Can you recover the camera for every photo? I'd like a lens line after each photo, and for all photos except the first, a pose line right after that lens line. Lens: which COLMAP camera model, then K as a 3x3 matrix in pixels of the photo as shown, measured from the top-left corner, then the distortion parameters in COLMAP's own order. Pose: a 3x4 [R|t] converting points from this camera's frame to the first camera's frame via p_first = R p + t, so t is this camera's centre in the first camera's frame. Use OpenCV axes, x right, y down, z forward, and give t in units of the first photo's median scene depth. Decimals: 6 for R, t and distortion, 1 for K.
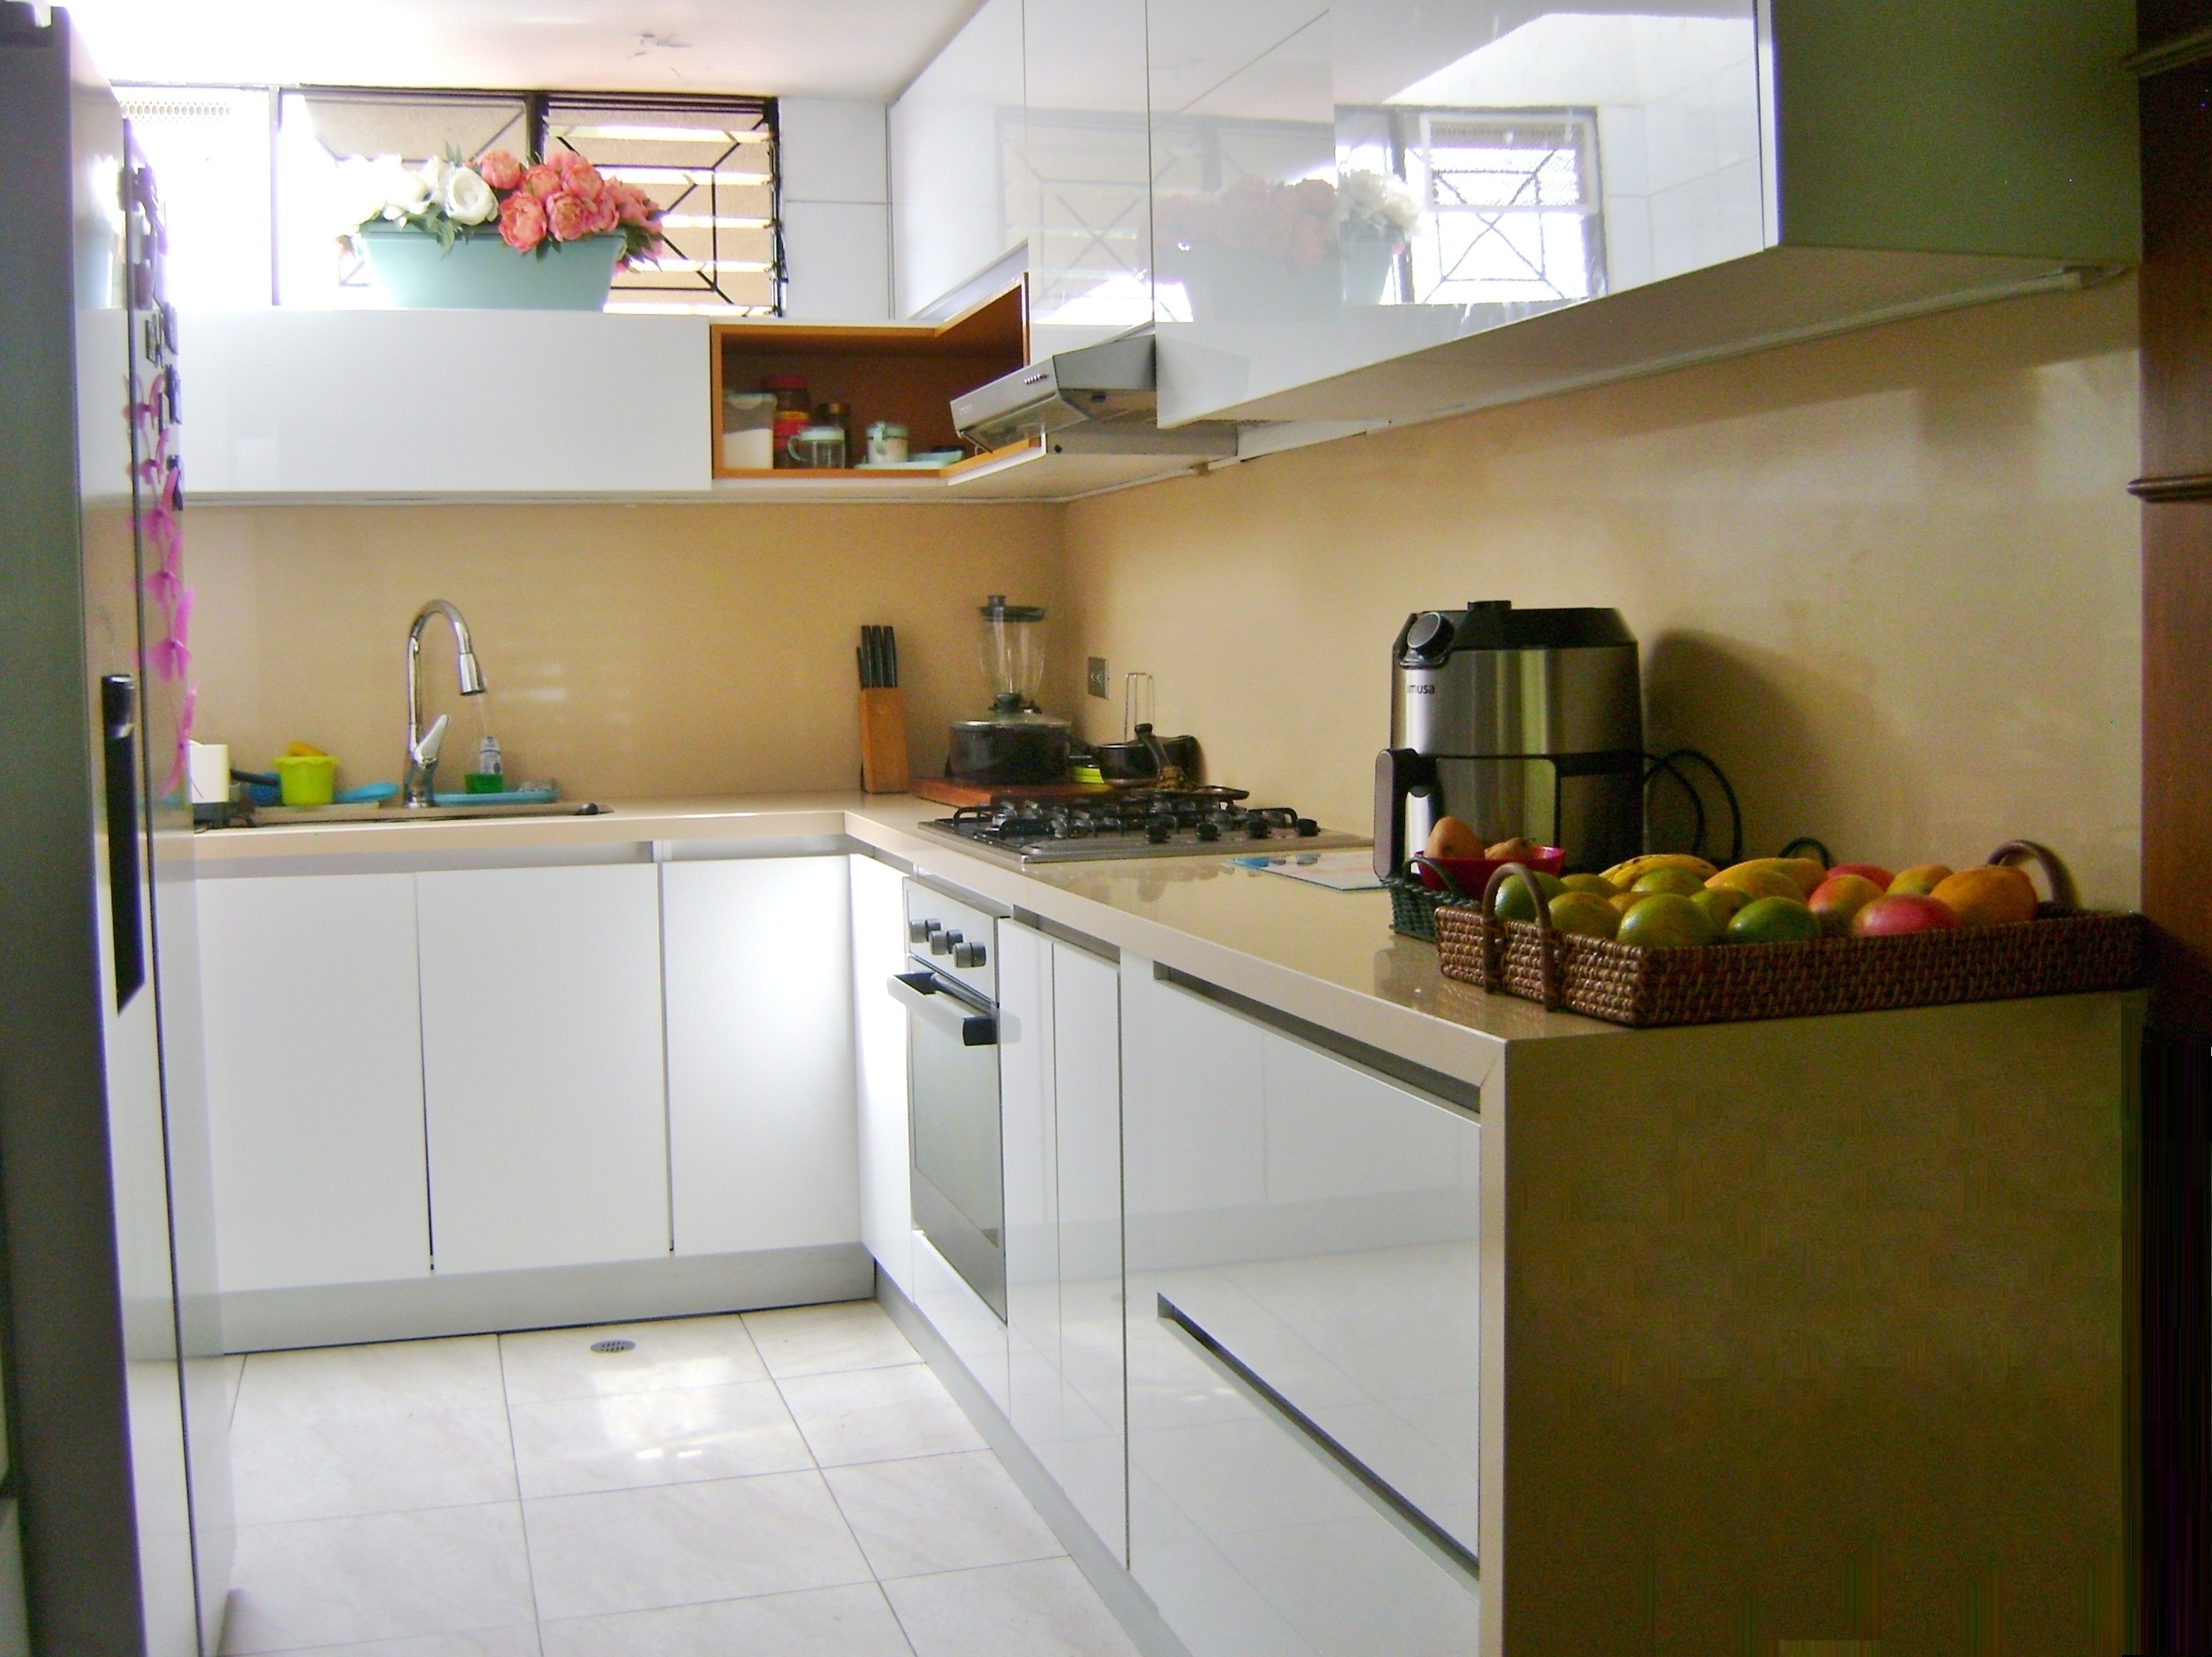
lens RADIAL K [[2268.1, 0, 1101.7], [0, 2268.1, 812.4], [0, 0, 1]] dist [-0.126738, 0.000000]
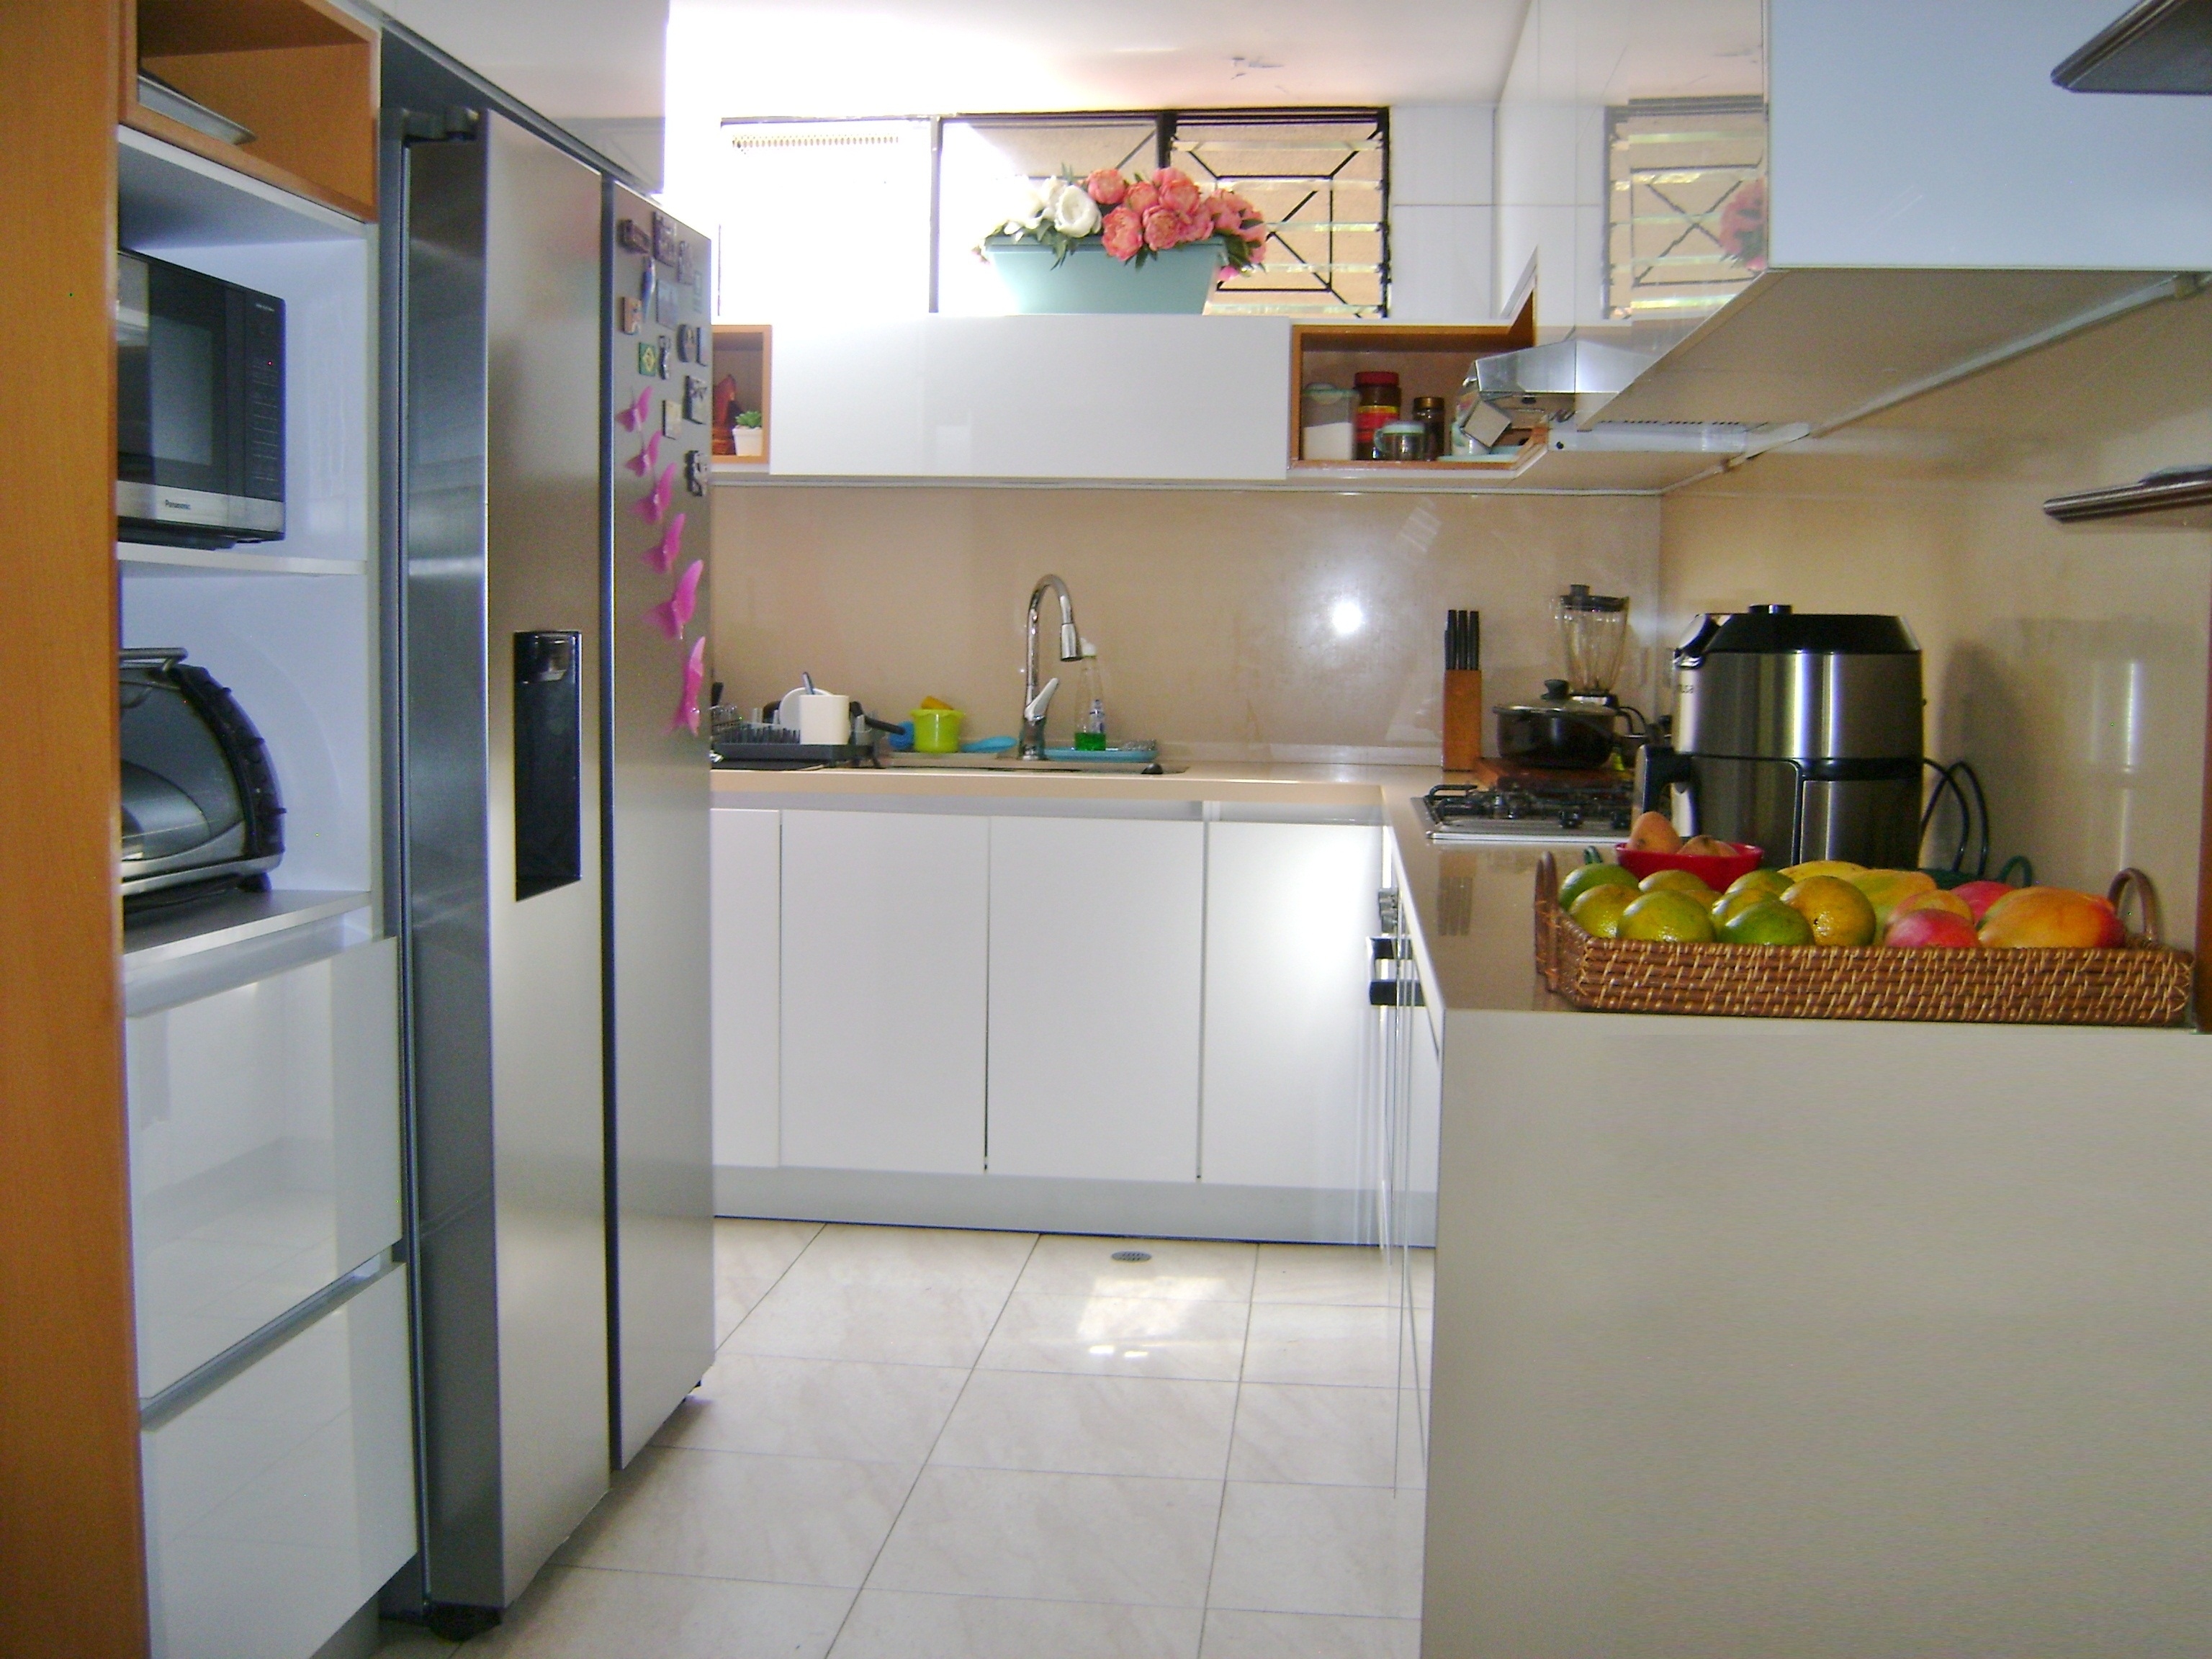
lens RADIAL K [[2268.2, 0, 1102.1], [0, 2268.2, 819.1], [0, 0, 1]] dist [-0.126738, 0.000000]
pose [[0.918446, 0.063656, -0.390390, 0.183780], [-0.058581, 0.997972, 0.024908, -0.003159], [0.391184, -0.000007, 0.920313, -0.027896]]
